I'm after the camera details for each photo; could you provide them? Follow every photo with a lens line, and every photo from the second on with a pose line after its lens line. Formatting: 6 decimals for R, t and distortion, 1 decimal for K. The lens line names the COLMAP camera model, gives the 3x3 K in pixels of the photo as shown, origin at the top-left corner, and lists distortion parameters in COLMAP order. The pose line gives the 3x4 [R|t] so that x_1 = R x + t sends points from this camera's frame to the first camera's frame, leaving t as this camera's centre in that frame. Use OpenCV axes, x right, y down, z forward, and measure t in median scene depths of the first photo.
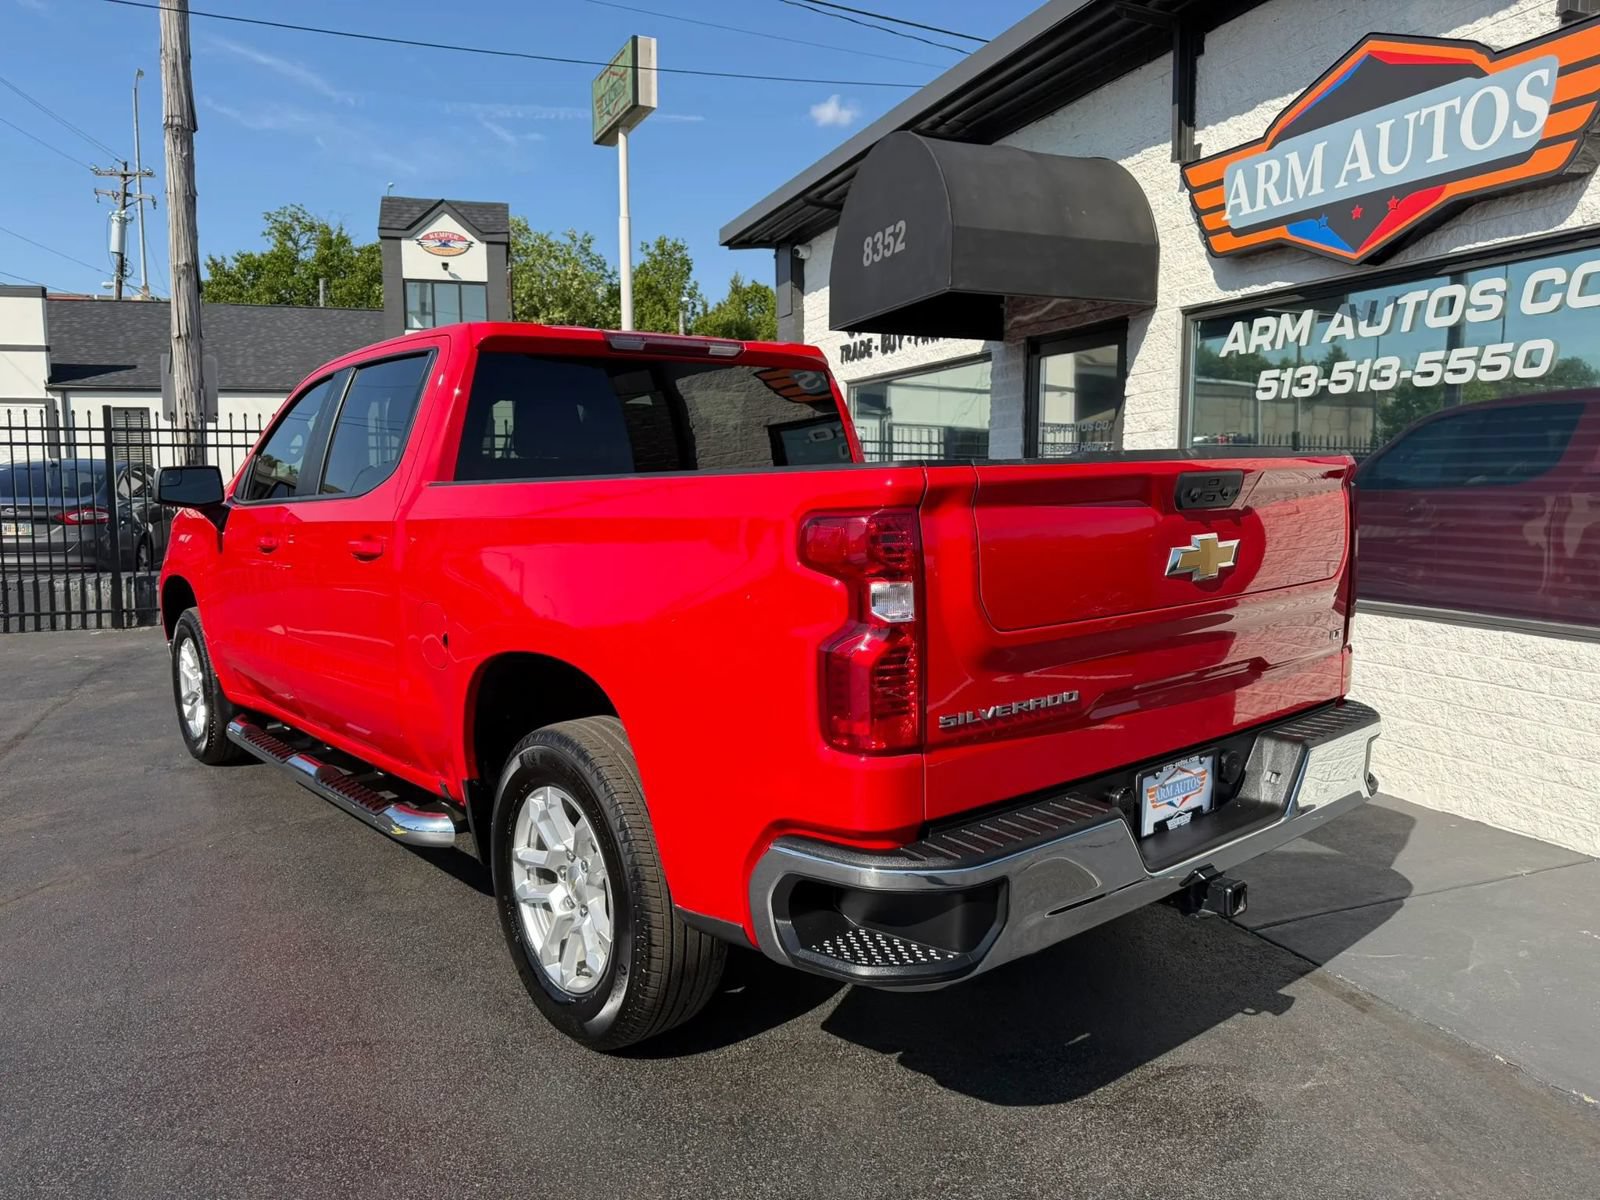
lens RADIAL K [[1143.0, 0, 792.7], [0, 1143.0, 591.2], [0, 0, 1]] dist [0.006883, -0.006236]
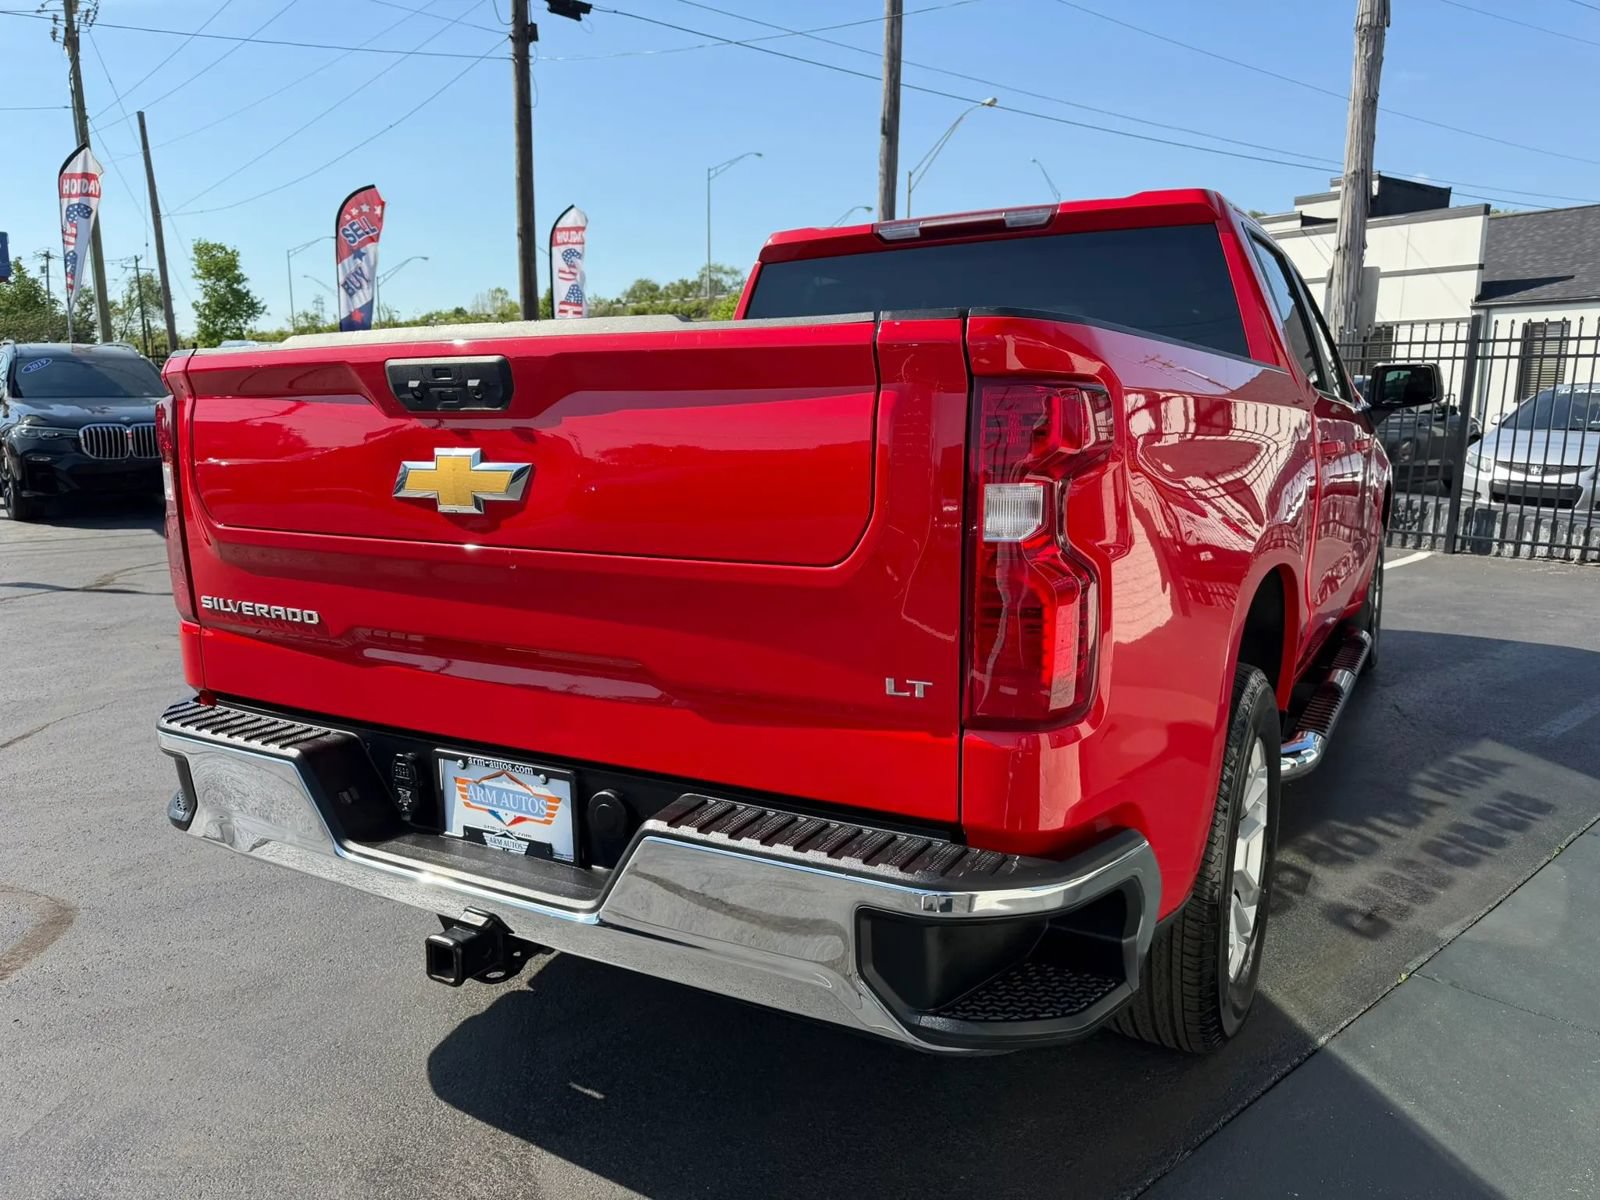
lens RADIAL K [[1142.2, 0, 813.6], [0, 1142.2, 594.7], [0, 0, 1]] dist [0.004549, -0.003264]
pose [[0.356632, 0.164071, -0.919725, 0.515378], [-0.098560, 0.985572, 0.137600, -0.037140], [0.929032, 0.041575, 0.367657, 0.444407]]
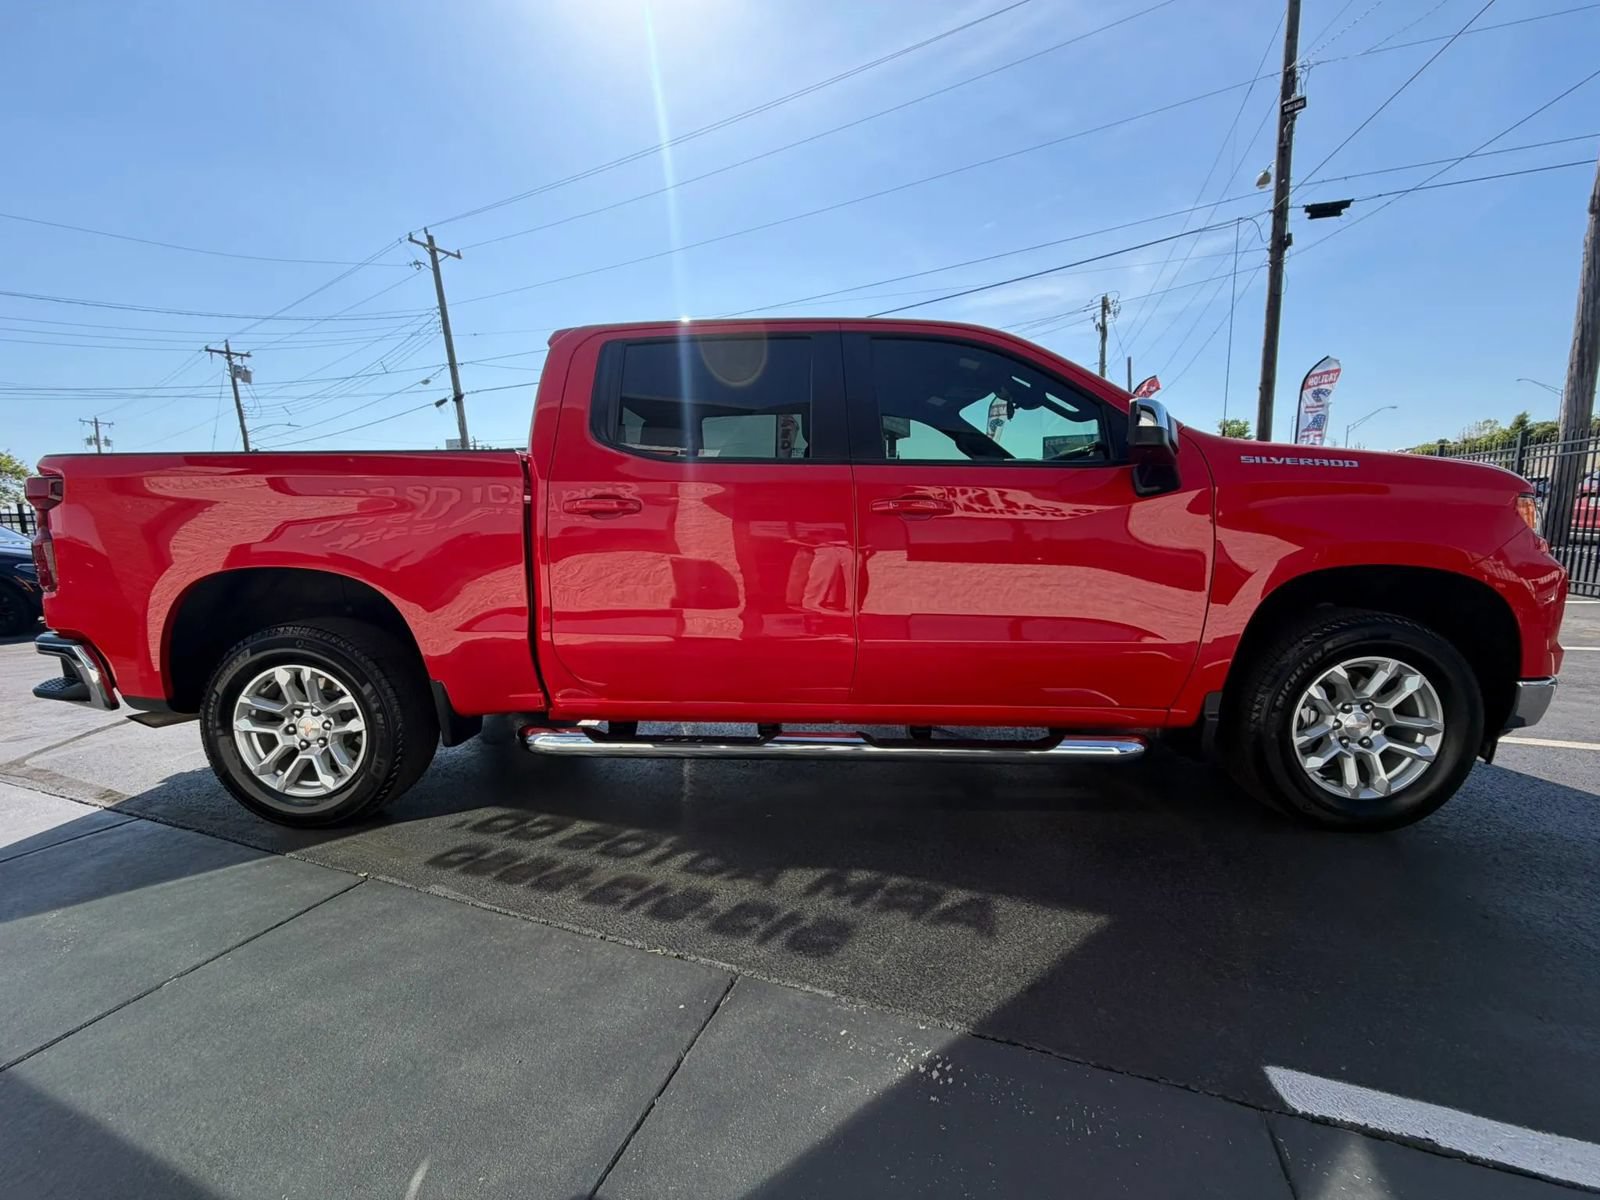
lens RADIAL K [[636.0, 0, 795.4], [0, 636.0, 597.7], [0, 0, 1]] dist [0.001203, -0.000451]
pose [[-0.668402, 0.108239, -0.735883, 0.265927], [-0.050849, 0.980391, 0.190389, -0.085036], [0.742060, 0.164675, -0.649791, 1.300761]]
